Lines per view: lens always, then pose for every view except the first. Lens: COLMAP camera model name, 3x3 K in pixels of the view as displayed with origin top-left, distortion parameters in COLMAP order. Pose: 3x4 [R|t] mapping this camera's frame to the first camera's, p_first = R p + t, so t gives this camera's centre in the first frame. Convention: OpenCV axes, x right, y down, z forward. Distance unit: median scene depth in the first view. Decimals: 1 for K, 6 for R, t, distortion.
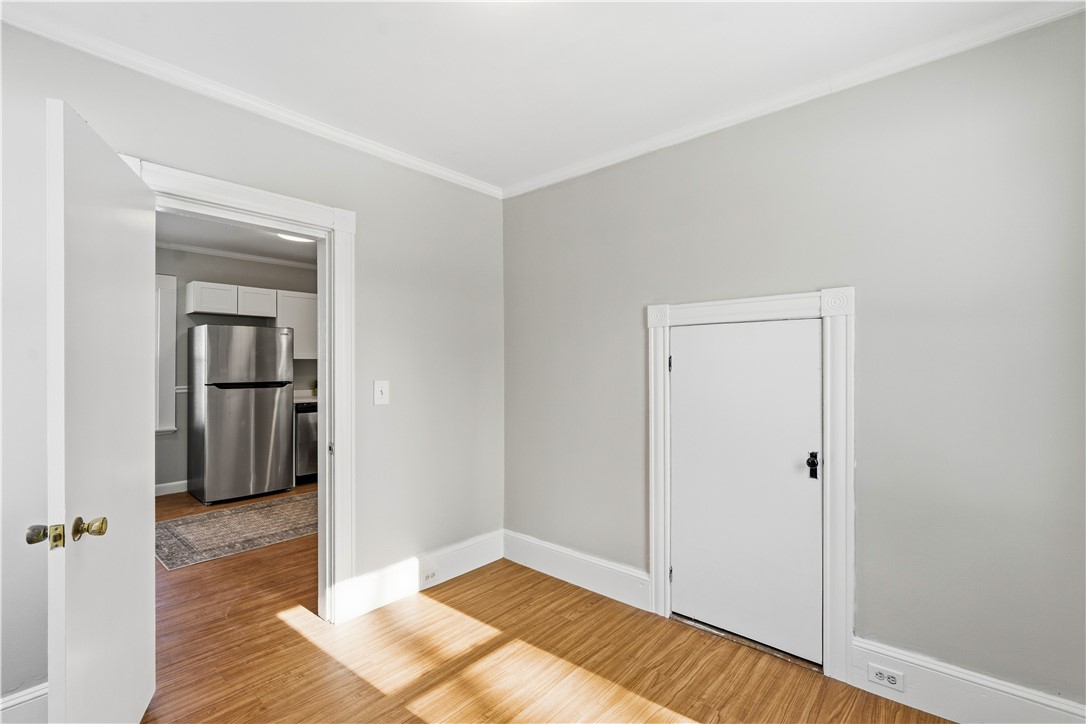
lens RADIAL K [[491.7, 0, 537.5], [0, 491.7, 362.9], [0, 0, 1]] dist [0.000573, 0.000114]
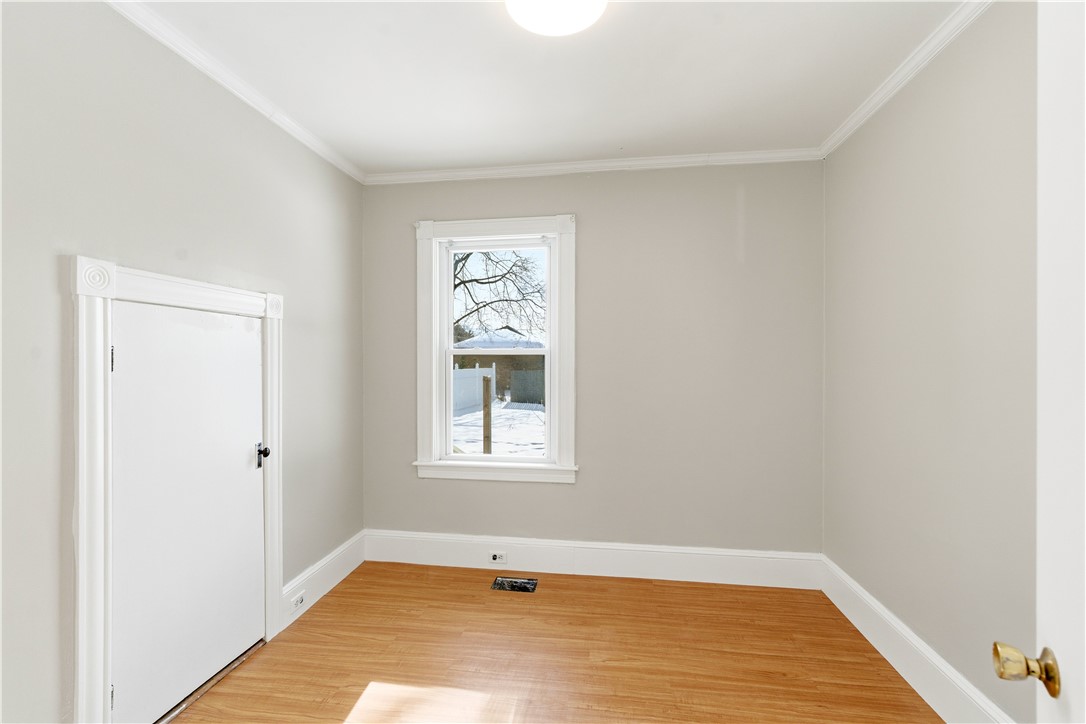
lens RADIAL K [[491.7, 0, 537.5], [0, 491.7, 362.9], [0, 0, 1]] dist [0.000573, 0.000114]
pose [[-0.554461, -0.001365, 0.832209, -0.659352], [-0.001449, 0.999999, 0.000675, 0.005990], [-0.832209, -0.000831, -0.554462, 1.088037]]
